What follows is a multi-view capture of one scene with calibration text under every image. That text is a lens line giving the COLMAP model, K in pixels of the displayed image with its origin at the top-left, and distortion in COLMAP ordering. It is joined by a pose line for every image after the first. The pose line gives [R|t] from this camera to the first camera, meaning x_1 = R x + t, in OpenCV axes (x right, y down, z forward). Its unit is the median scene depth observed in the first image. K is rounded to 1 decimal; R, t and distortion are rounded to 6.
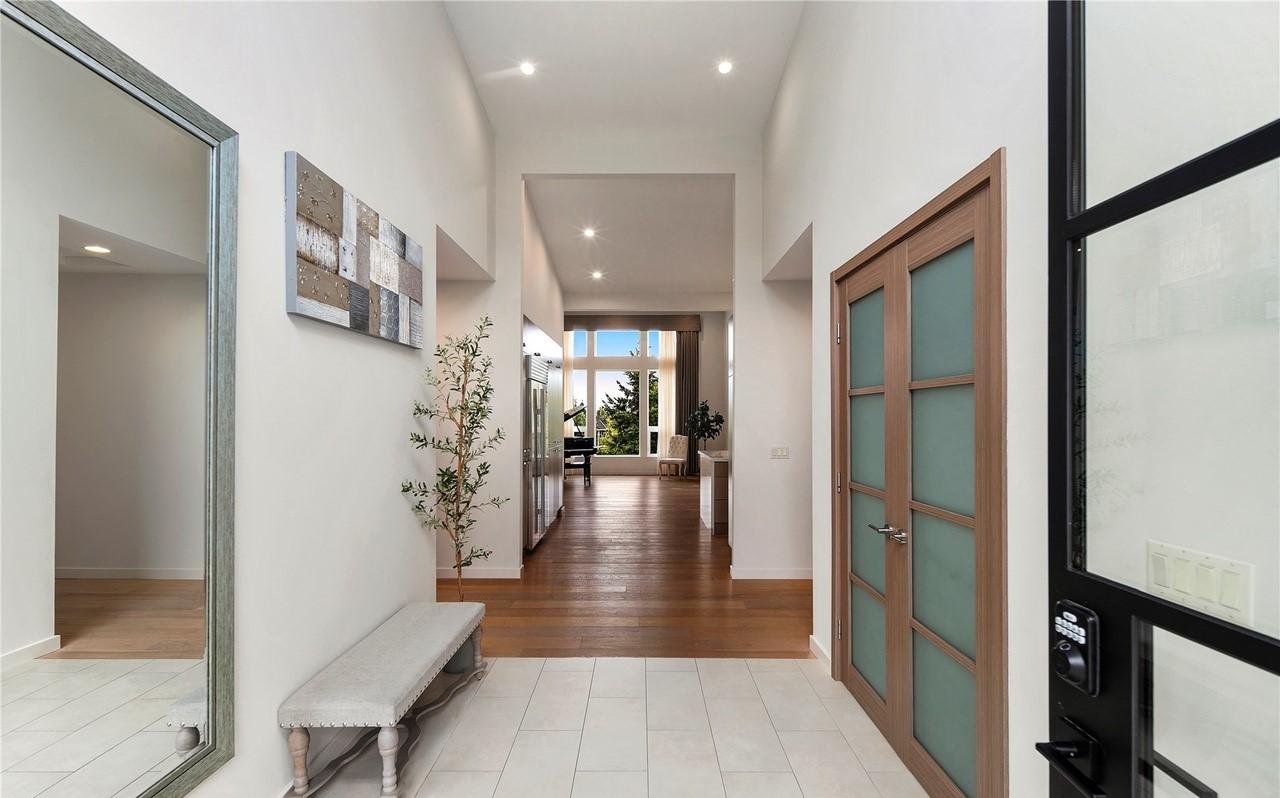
lens RADIAL K [[567.0, 0, 636.8], [0, 567.0, 415.2], [0, 0, 1]] dist [0.002521, 0.000195]
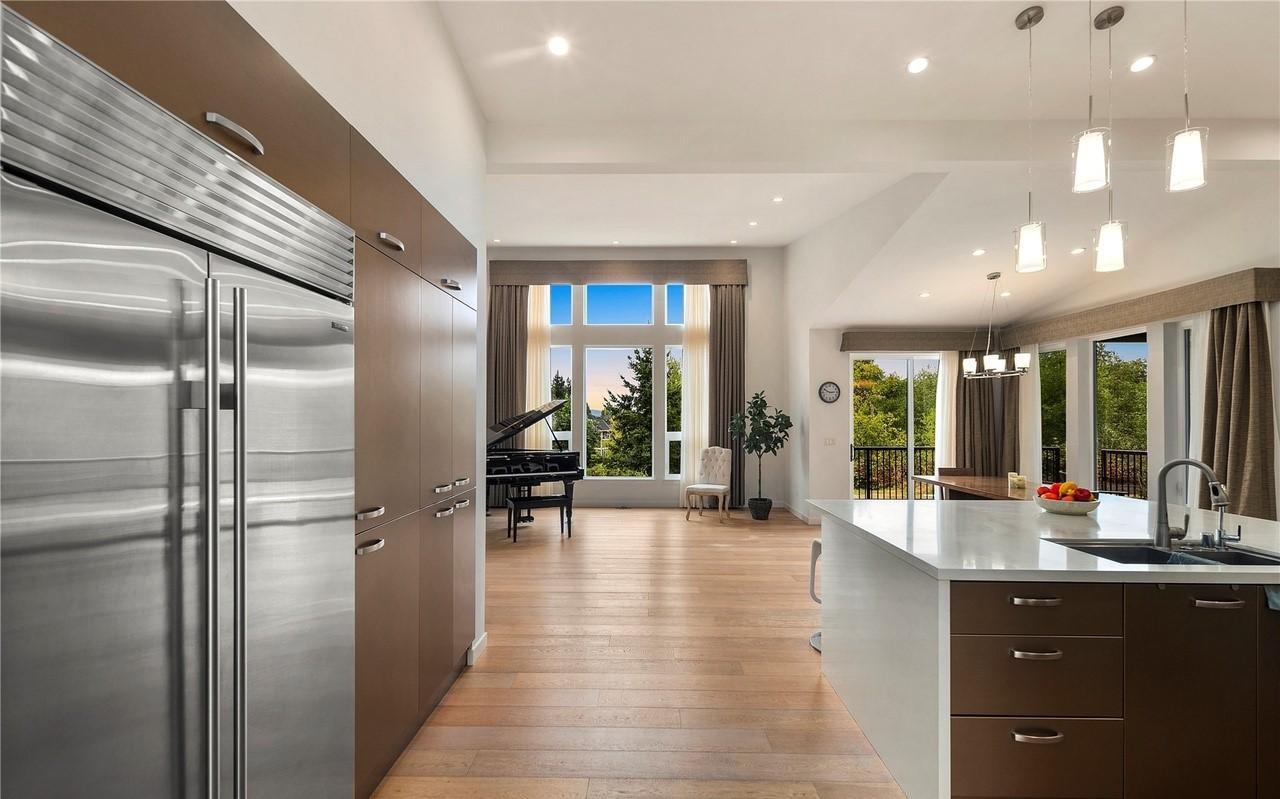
lens RADIAL K [[567.0, 0, 636.8], [0, 567.0, 415.7], [0, 0, 1]] dist [0.002521, 0.000195]
pose [[0.999961, -0.001348, -0.008761, -0.007952], [0.001359, 0.999998, 0.001345, -0.000657], [0.008759, -0.001357, 0.999961, 0.351634]]
